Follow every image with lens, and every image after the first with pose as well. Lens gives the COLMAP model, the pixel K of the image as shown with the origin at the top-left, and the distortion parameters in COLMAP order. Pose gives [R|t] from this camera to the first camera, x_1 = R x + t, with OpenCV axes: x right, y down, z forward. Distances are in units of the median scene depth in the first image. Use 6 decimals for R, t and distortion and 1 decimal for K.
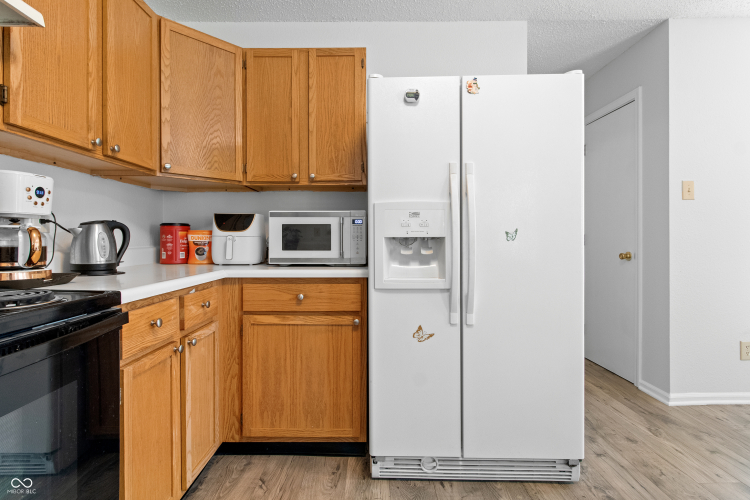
lens RADIAL K [[377.4, 0, 377.3], [0, 377.4, 239.8], [0, 0, 1]] dist [0.001255, -0.000407]
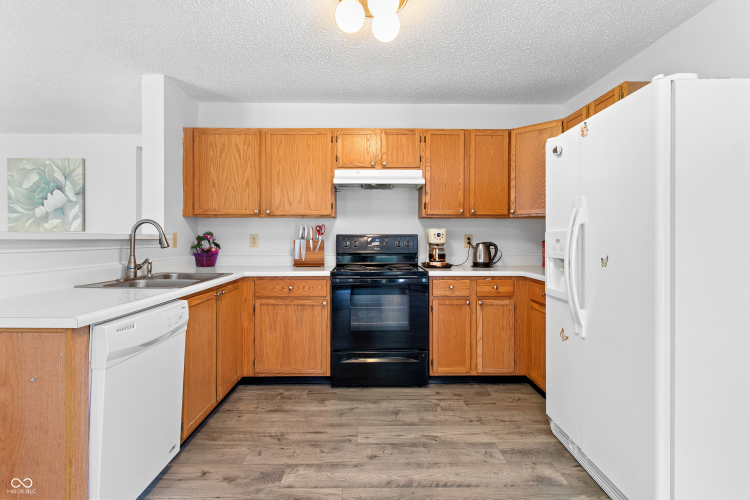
lens RADIAL K [[377.4, 0, 365.2], [0, 377.4, 235.2], [0, 0, 1]] dist [0.001255, -0.000407]
pose [[-0.005784, -0.003917, -0.999976, 1.310565], [-0.000609, 0.999992, -0.003914, -0.075854], [0.999983, 0.000586, -0.005787, 0.317888]]
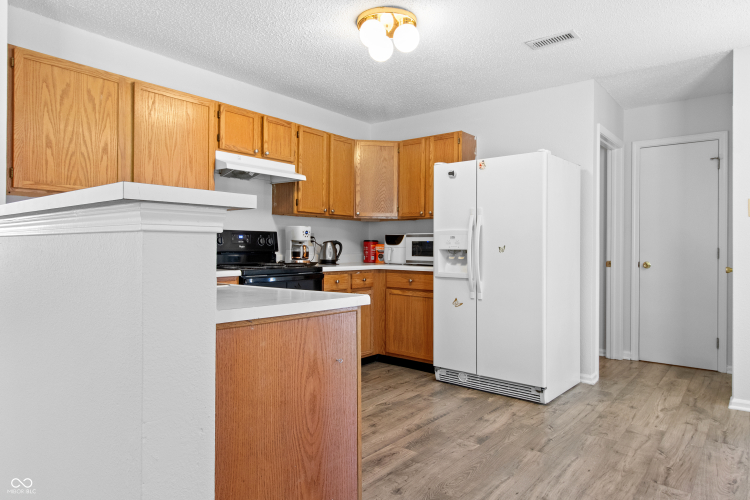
lens RADIAL K [[490.5, 0, 375.0], [0, 490.5, 236.4], [0, 0, 1]] dist [0.006087, 0.003058]
pose [[0.778137, -0.005716, -0.628068, 1.222380], [-0.009560, 0.999735, -0.020943, -0.016692], [0.628022, 0.022301, 0.777876, -1.034648]]
